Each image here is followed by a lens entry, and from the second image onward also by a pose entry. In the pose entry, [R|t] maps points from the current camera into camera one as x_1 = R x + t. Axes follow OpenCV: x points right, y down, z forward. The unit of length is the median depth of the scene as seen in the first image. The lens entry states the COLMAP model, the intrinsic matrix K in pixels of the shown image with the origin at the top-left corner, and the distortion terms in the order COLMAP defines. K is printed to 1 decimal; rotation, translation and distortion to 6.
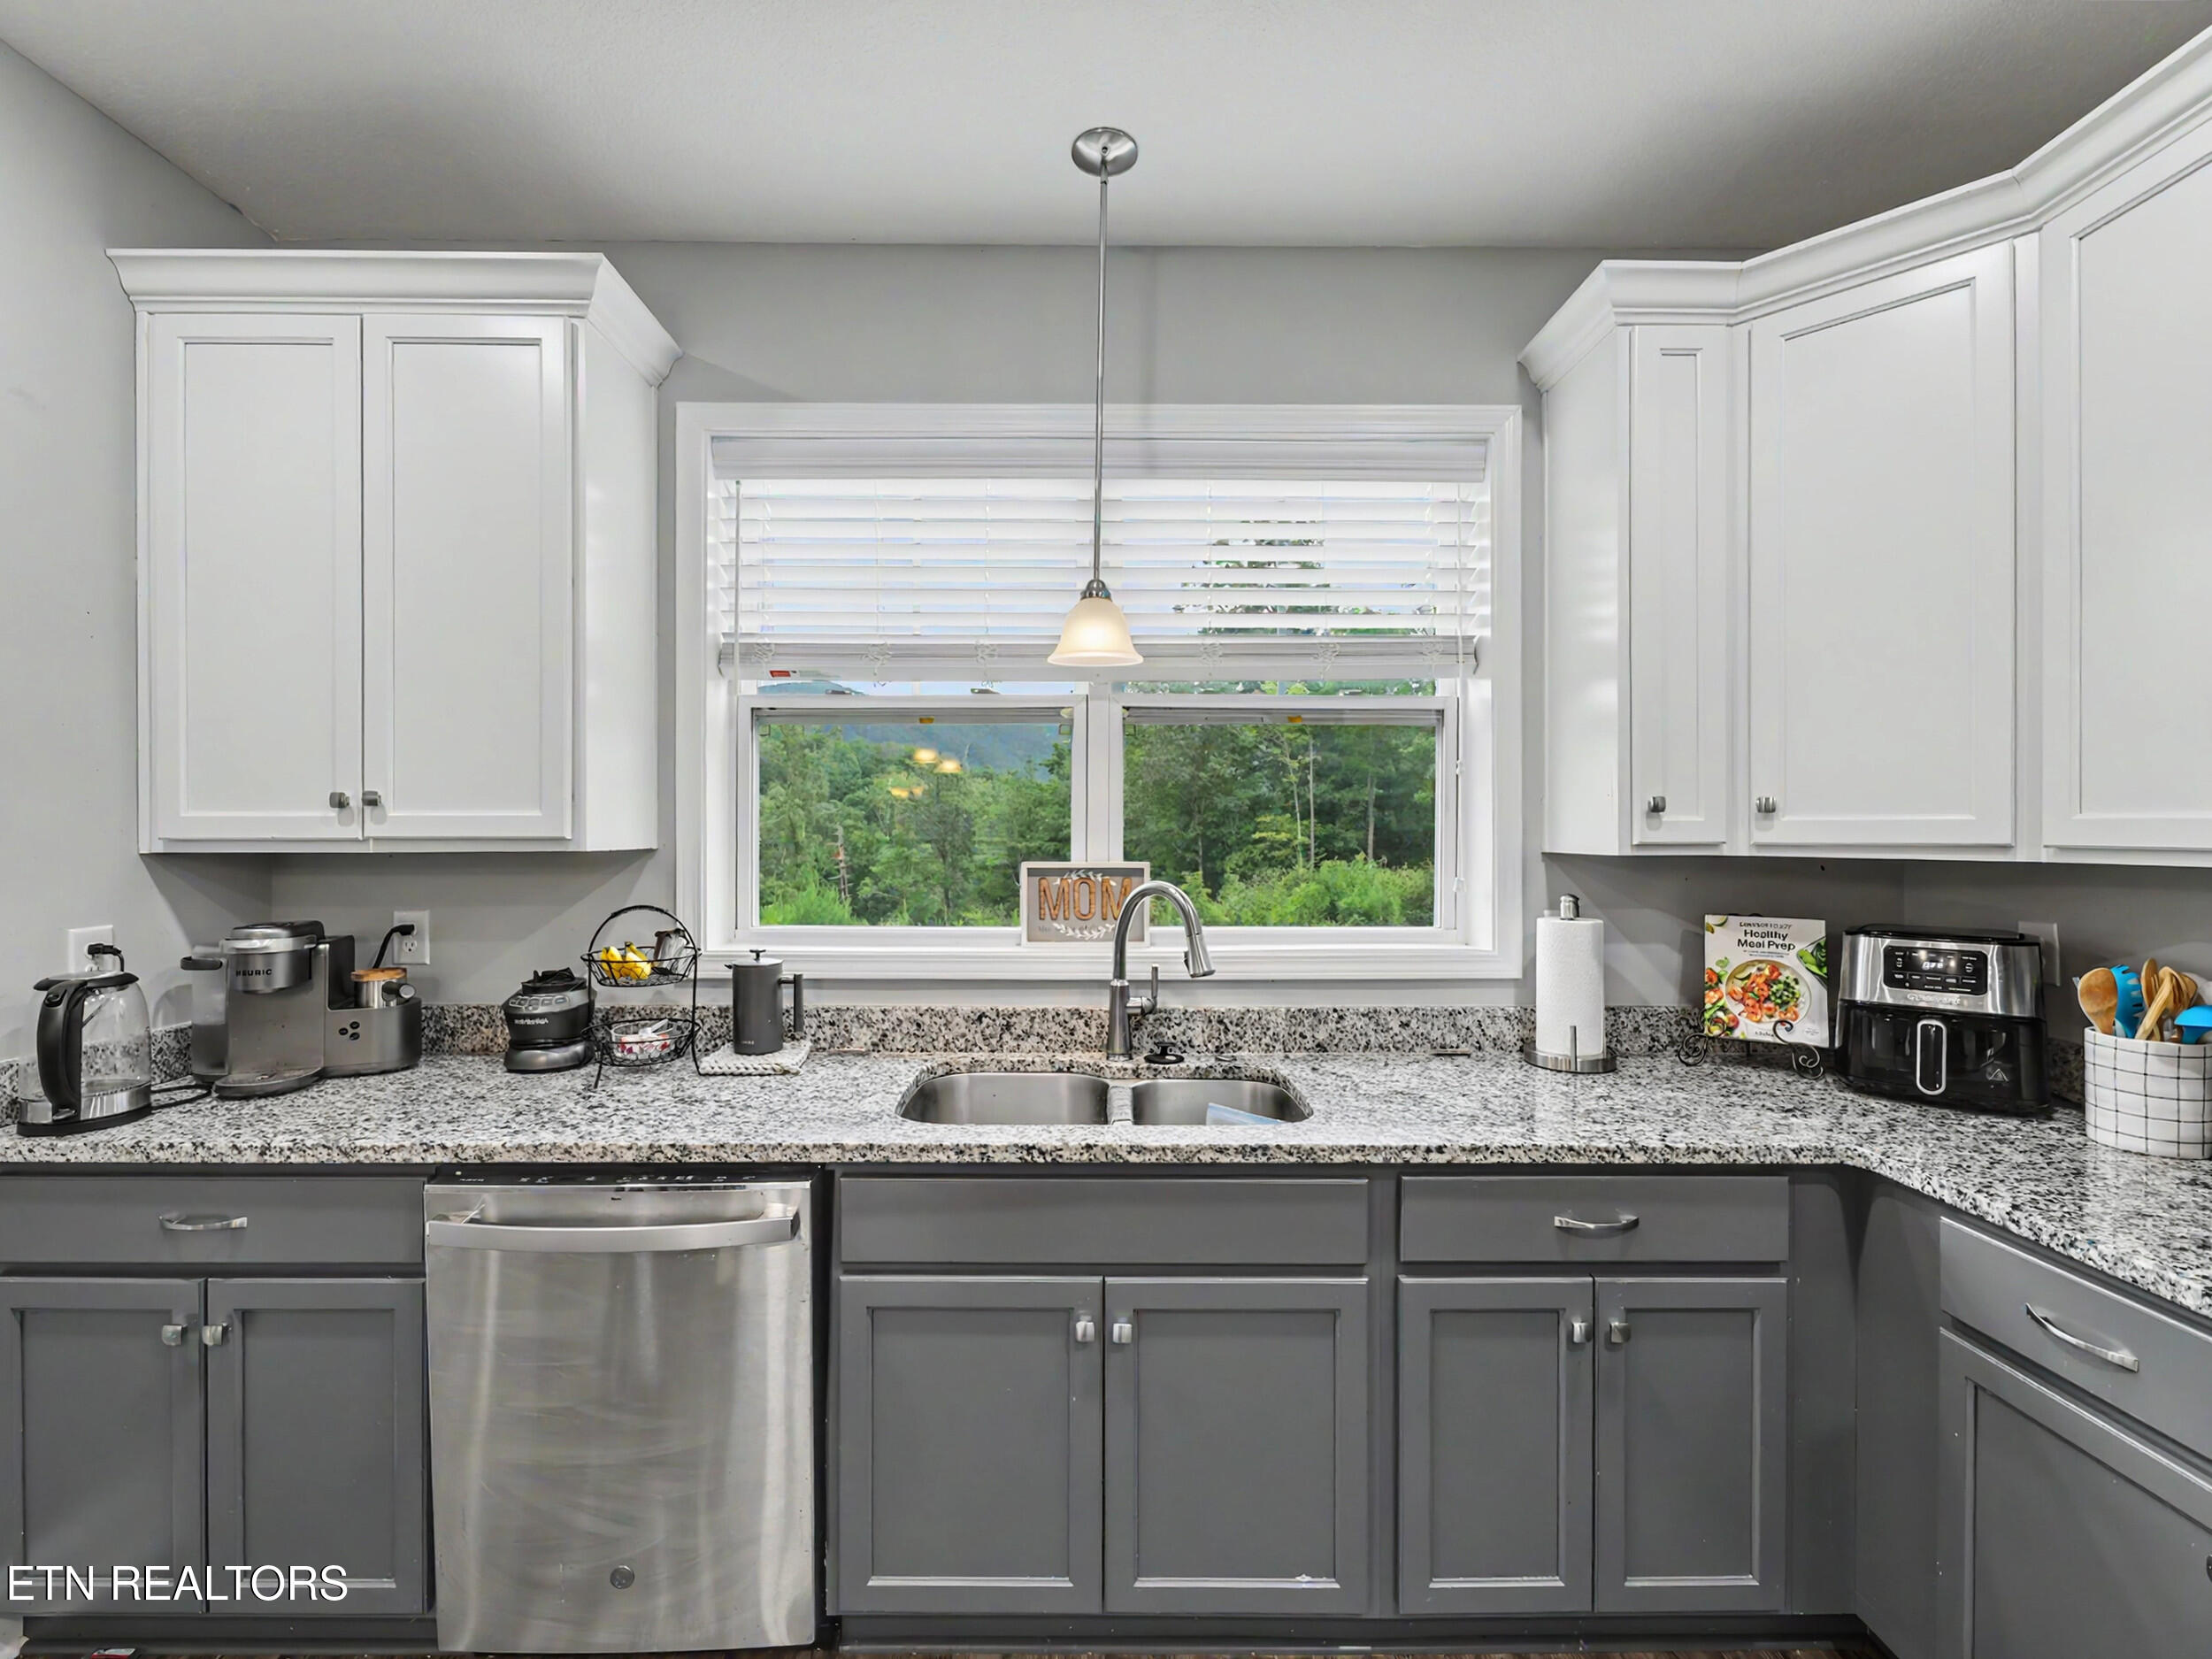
lens RADIAL K [[948.7, 0, 1101.4], [0, 948.7, 828.7], [0, 0, 1]] dist [0.000537, -0.000250]
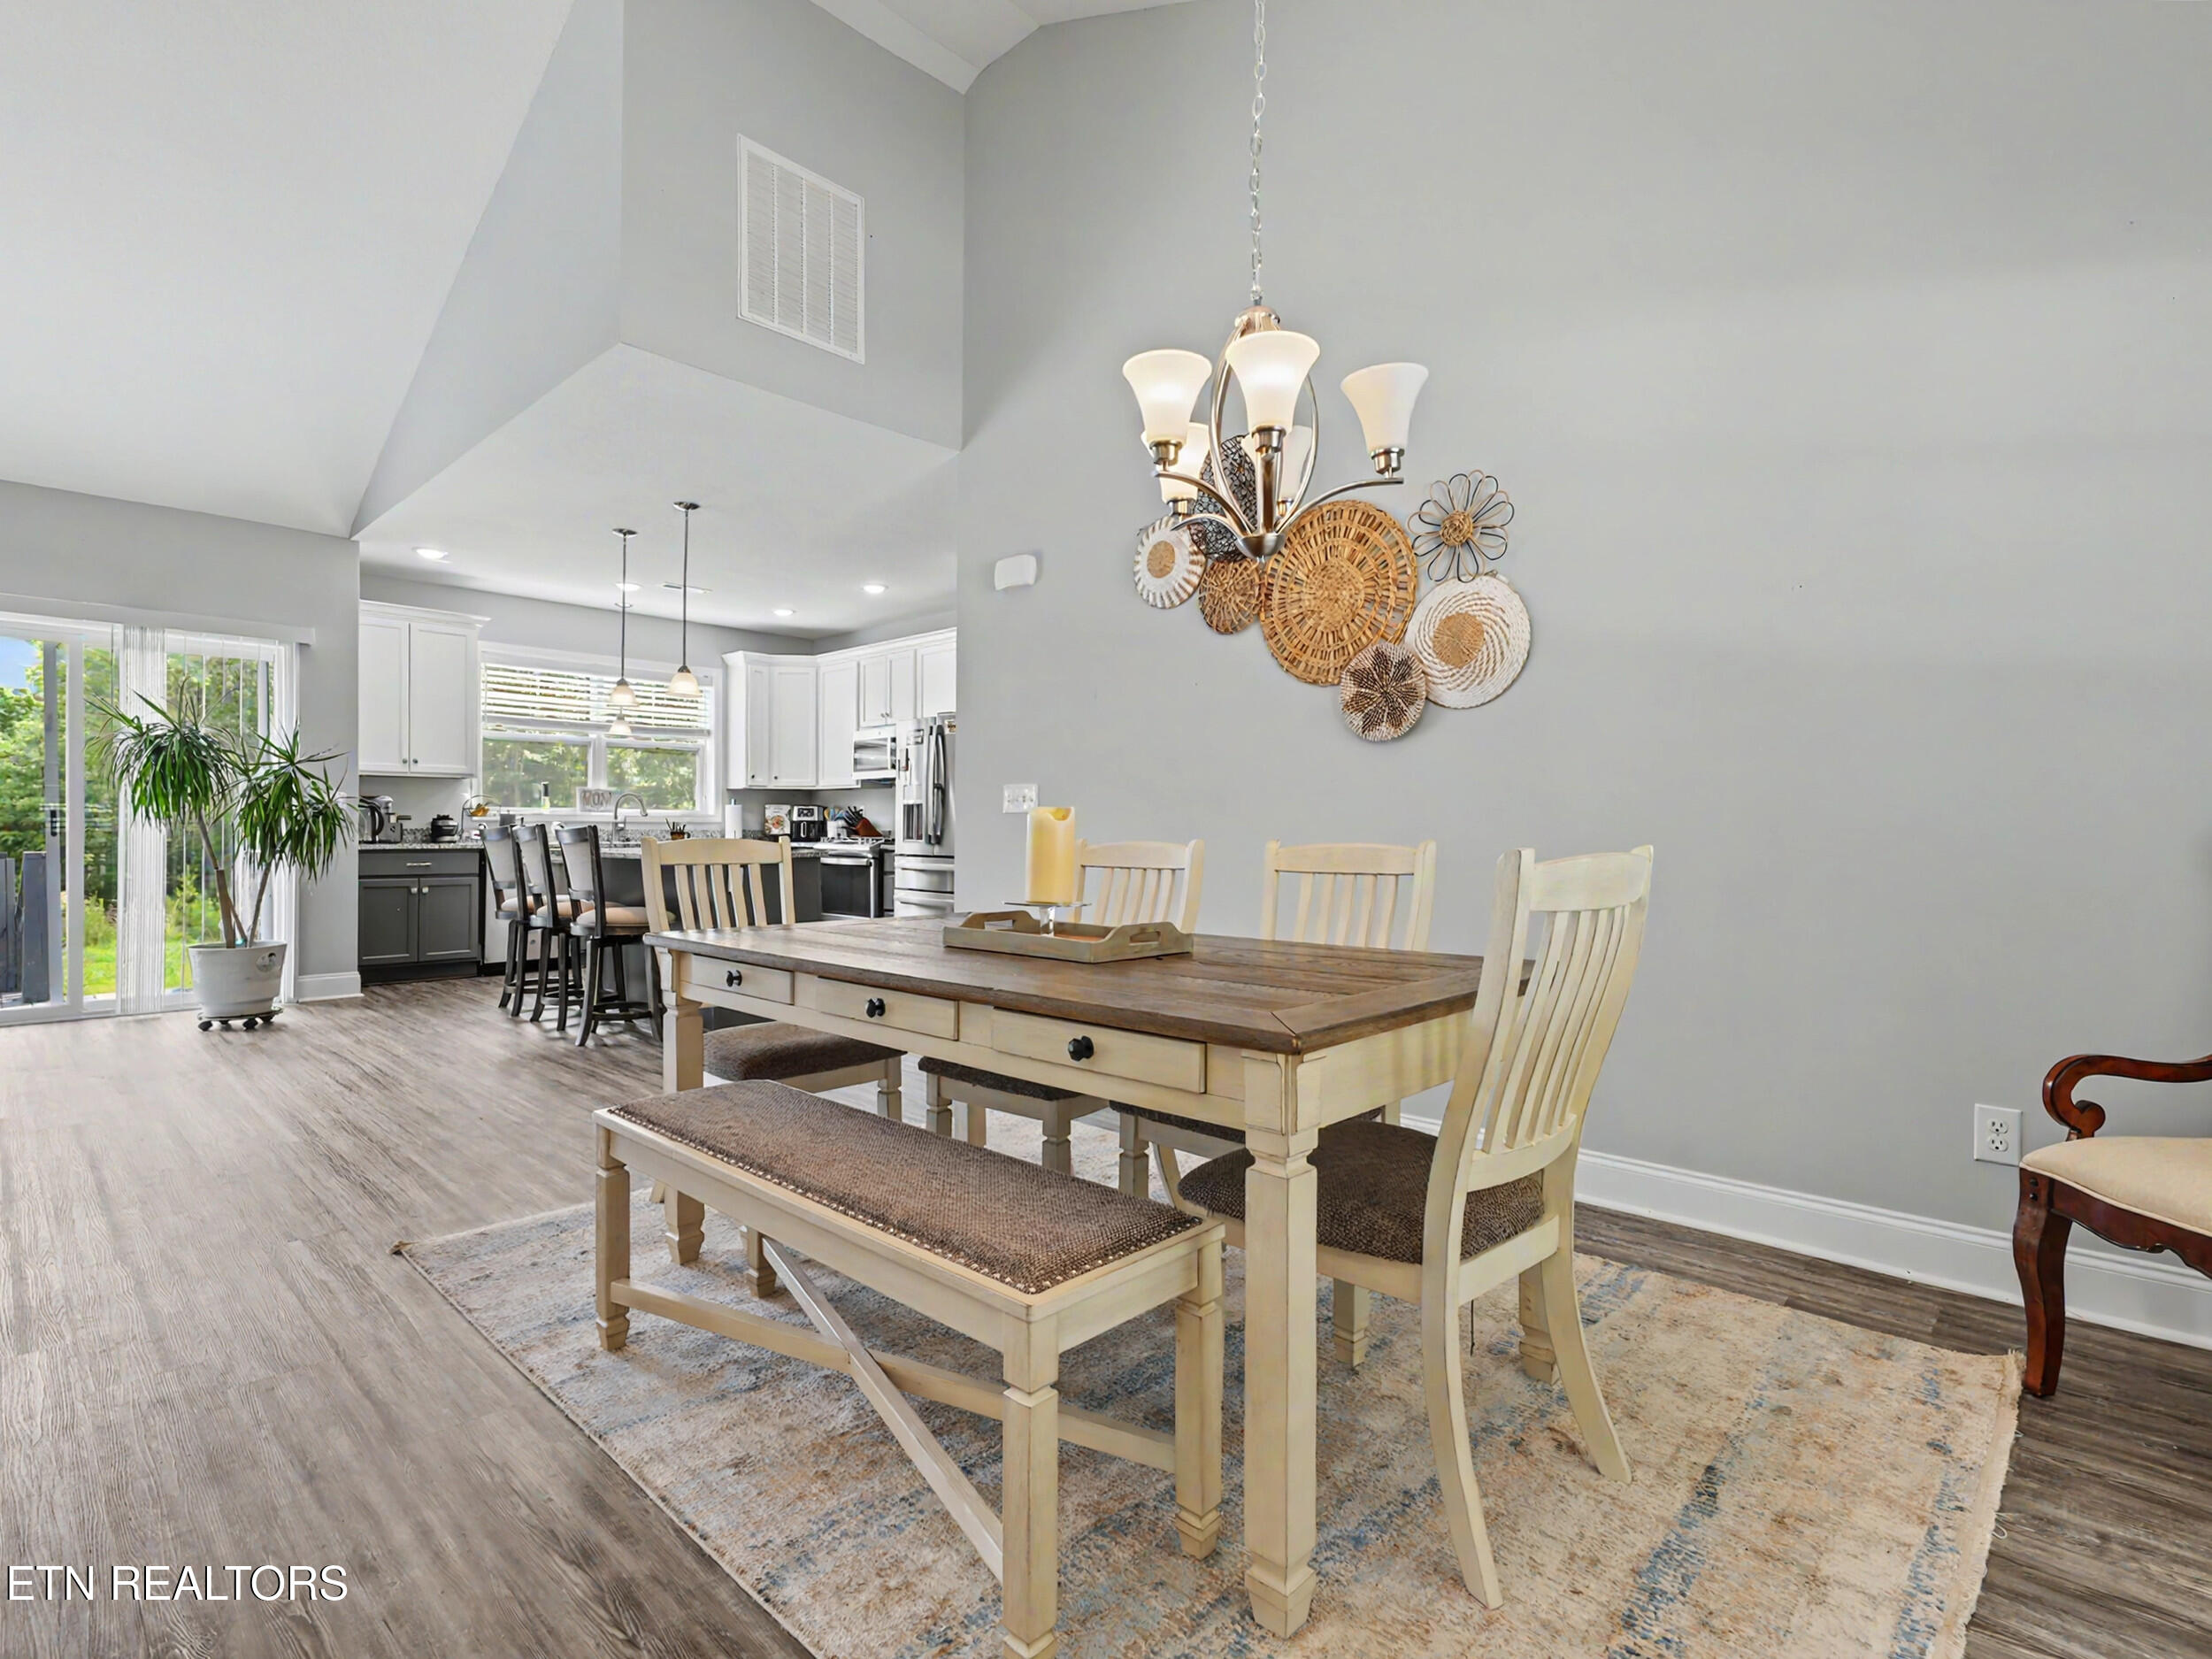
lens RADIAL K [[1064.4, 0, 1109.9], [0, 1064.4, 826.9], [0, 0, 1]] dist [-0.017858, 0.000223]
pose [[0.684463, 0.003537, 0.729039, -1.697380], [-0.006797, 0.999976, 0.001530, 0.173815], [-0.729016, -0.006002, 0.684471, -3.243389]]
